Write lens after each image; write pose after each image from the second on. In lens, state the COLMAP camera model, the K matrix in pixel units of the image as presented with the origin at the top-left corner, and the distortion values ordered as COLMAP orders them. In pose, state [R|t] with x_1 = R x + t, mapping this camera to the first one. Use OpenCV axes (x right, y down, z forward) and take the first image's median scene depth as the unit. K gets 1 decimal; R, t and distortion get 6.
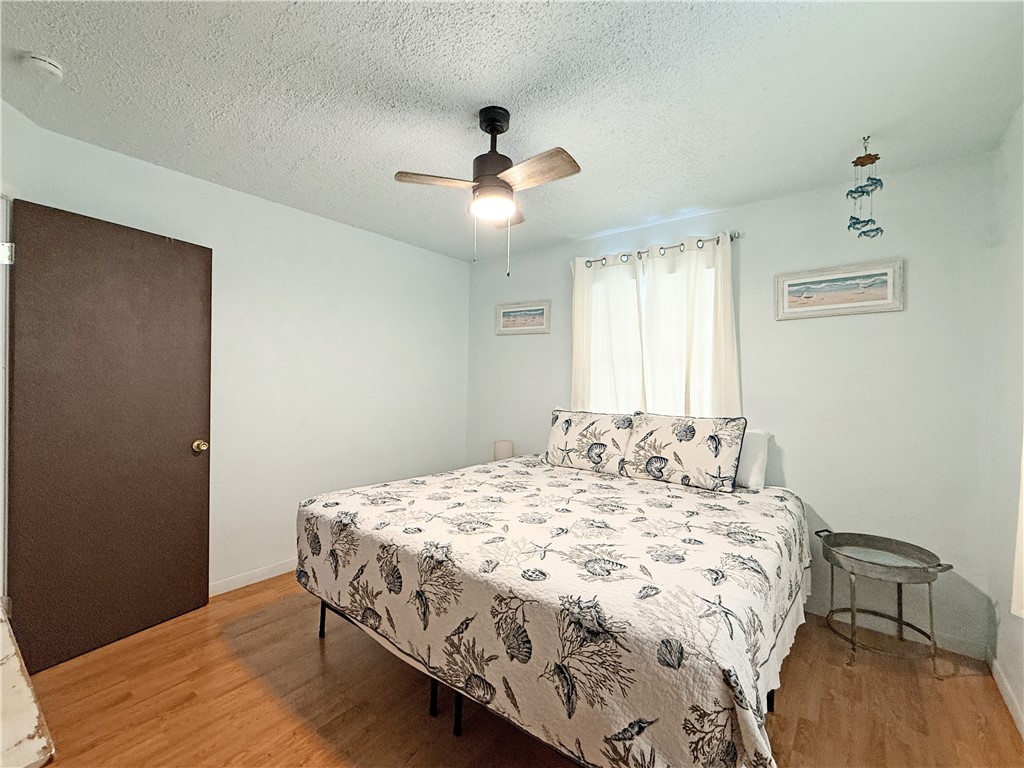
lens RADIAL K [[441.5, 0, 512.0], [0, 441.5, 384.0], [0, 0, 1]] dist [0.001323, -0.000093]
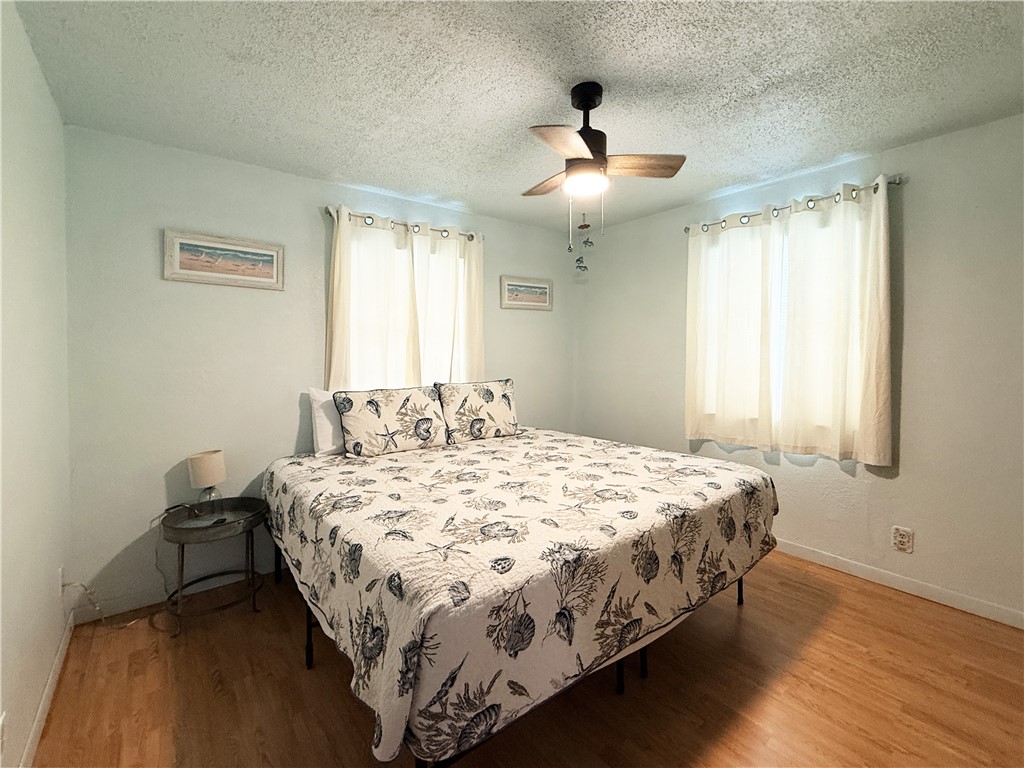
lens RADIAL K [[445.4, 0, 510.7], [0, 445.4, 345.6], [0, 0, 1]] dist [-0.000857, -0.000172]
pose [[0.237696, -0.005148, 0.971326, -0.836941], [0.013052, 0.999913, 0.002106, -0.029498], [-0.971252, 0.012177, 0.237743, 0.691776]]
